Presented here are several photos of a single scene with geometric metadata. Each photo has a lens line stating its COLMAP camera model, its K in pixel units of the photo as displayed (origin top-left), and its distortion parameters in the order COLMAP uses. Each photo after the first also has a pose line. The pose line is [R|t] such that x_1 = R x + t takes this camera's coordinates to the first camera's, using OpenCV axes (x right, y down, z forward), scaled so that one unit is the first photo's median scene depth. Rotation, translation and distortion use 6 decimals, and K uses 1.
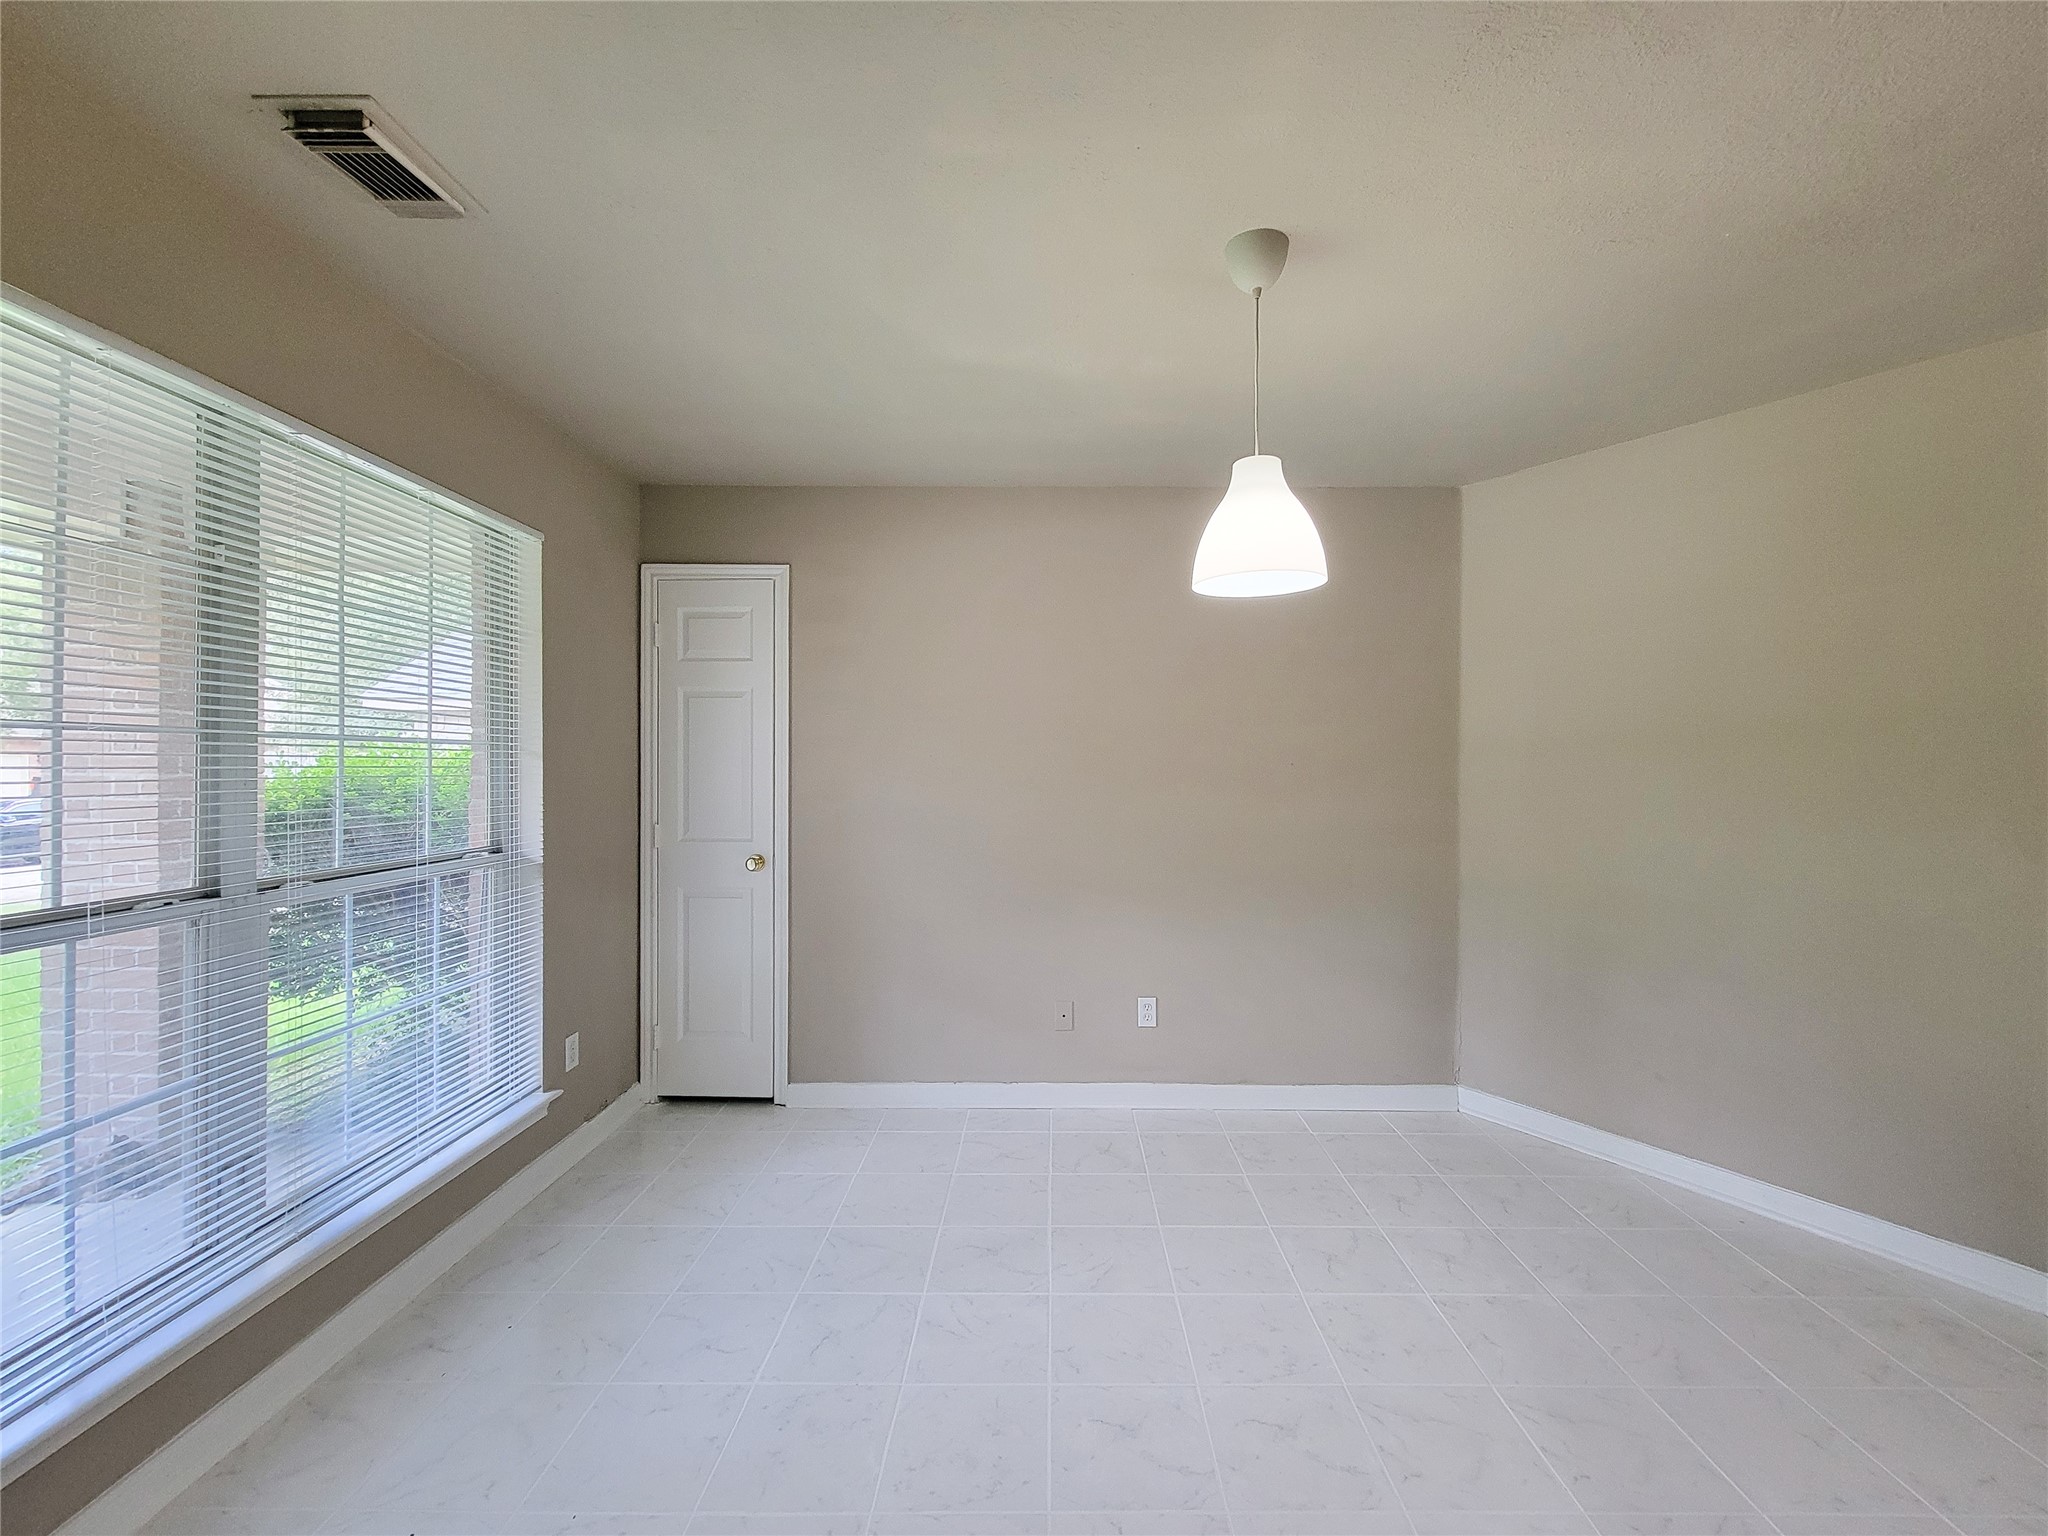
lens RADIAL K [[860.6, 0, 1021.5], [0, 860.6, 772.1], [0, 0, 1]] dist [0.007899, -0.004371]
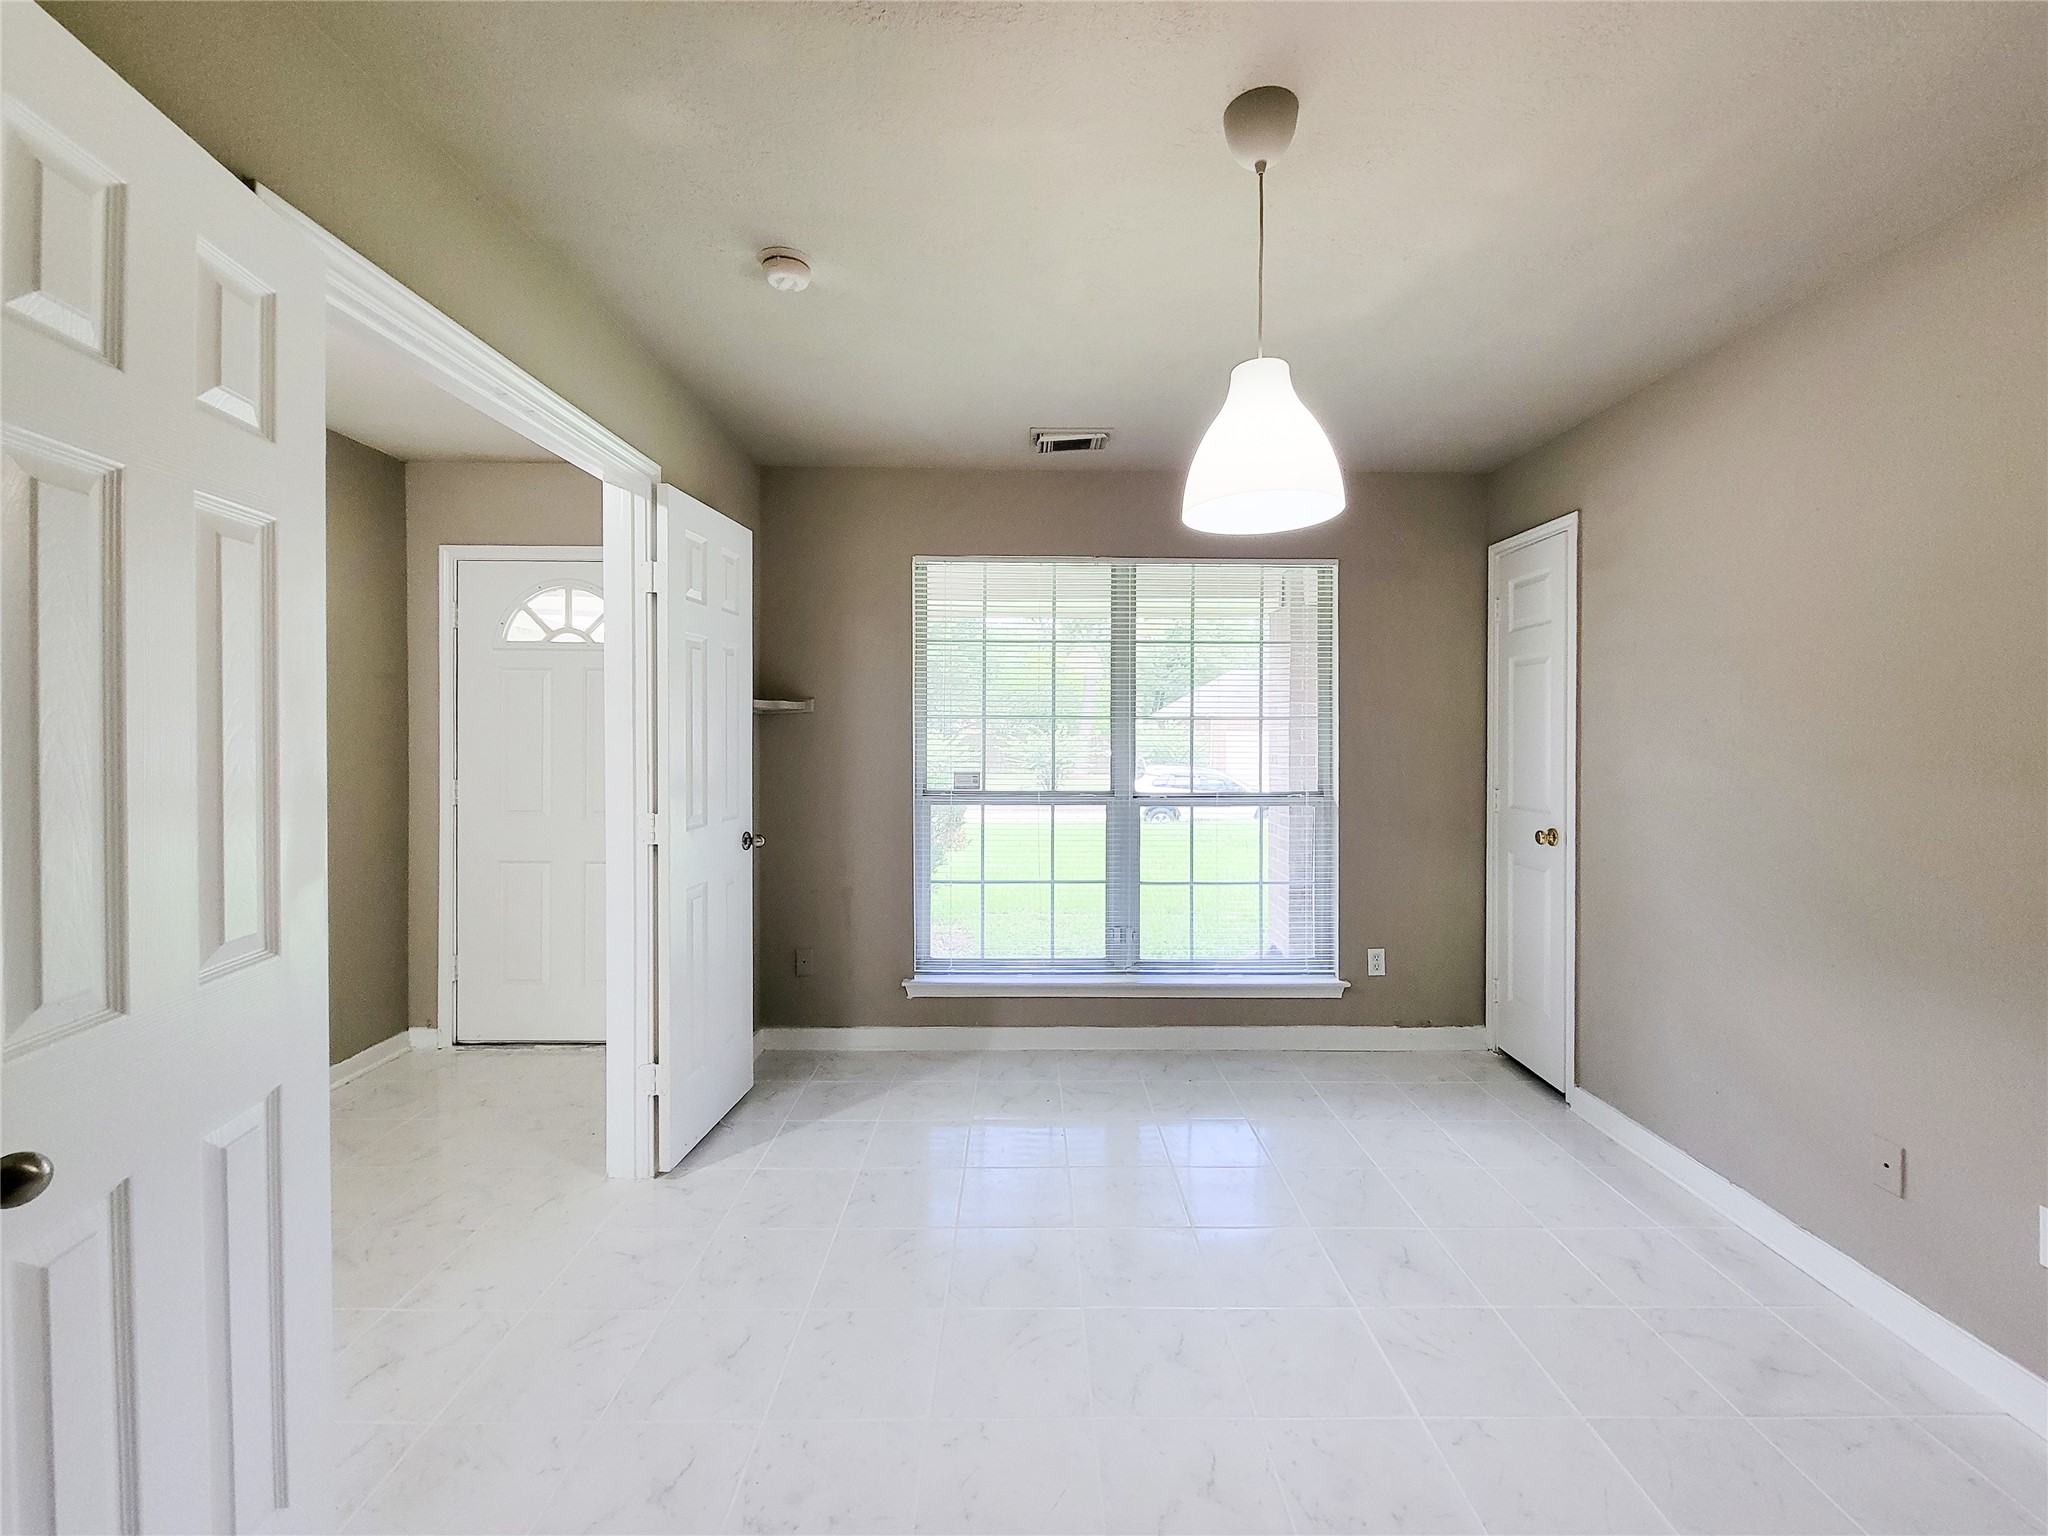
lens RADIAL K [[837.3, 0, 1023.6], [0, 837.3, 753.2], [0, 0, 1]] dist [0.006221, -0.004183]
pose [[0.005804, 0.014858, -0.999873, 0.608029], [-0.012875, 0.999808, 0.014782, 0.008197], [0.999900, 0.012788, 0.005994, 0.418662]]
